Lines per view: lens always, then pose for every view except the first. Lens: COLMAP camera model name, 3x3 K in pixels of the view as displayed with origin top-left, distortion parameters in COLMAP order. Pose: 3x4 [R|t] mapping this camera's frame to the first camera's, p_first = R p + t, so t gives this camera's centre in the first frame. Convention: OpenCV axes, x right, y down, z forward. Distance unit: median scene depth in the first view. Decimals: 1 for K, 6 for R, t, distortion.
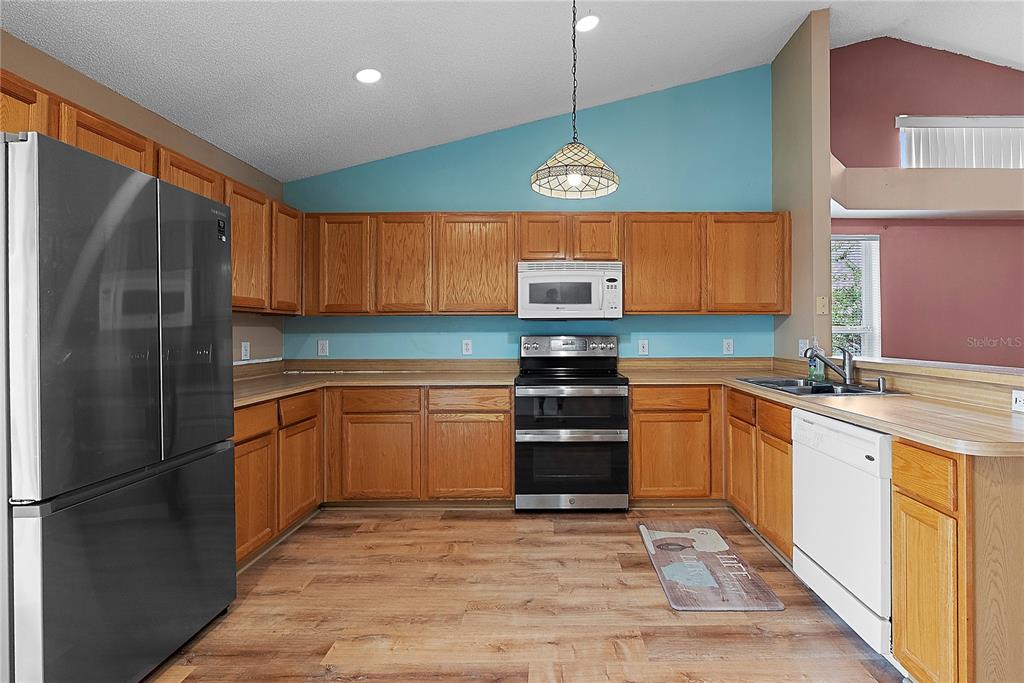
lens RADIAL K [[458.7, 0, 562.0], [0, 458.7, 335.8], [0, 0, 1]] dist [0.014271, -0.000224]
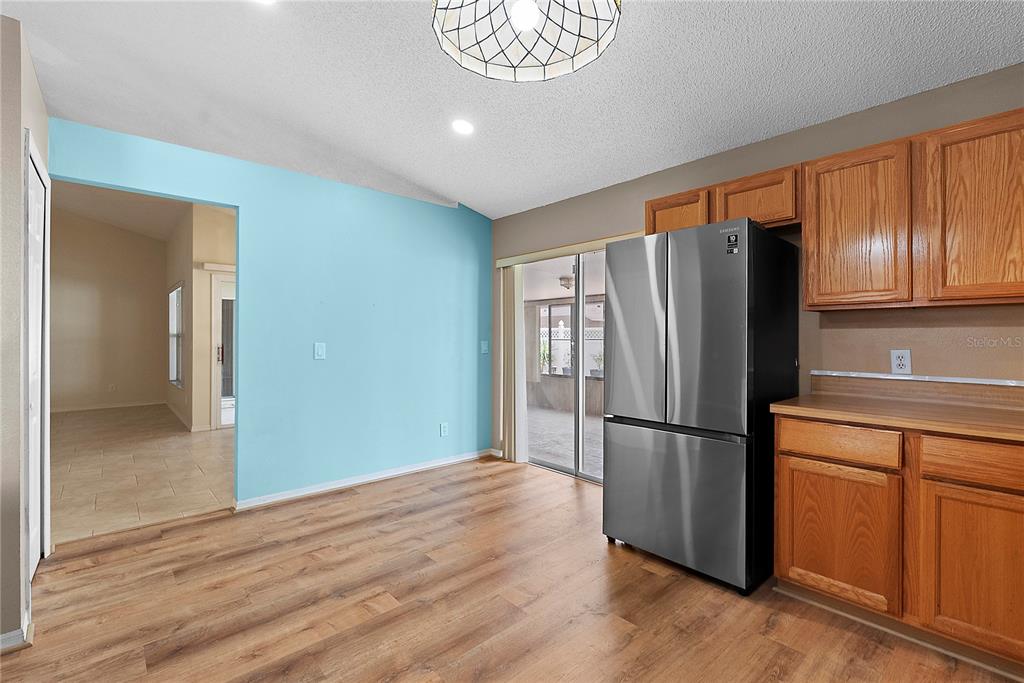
lens RADIAL K [[458.7, 0, 514.1], [0, 458.7, 334.9], [0, 0, 1]] dist [0.014271, -0.000224]
pose [[-0.737438, -0.001593, -0.675413, 0.347811], [-0.004738, 0.999985, 0.002815, -0.008133], [0.675399, 0.005276, -0.737434, 1.263349]]
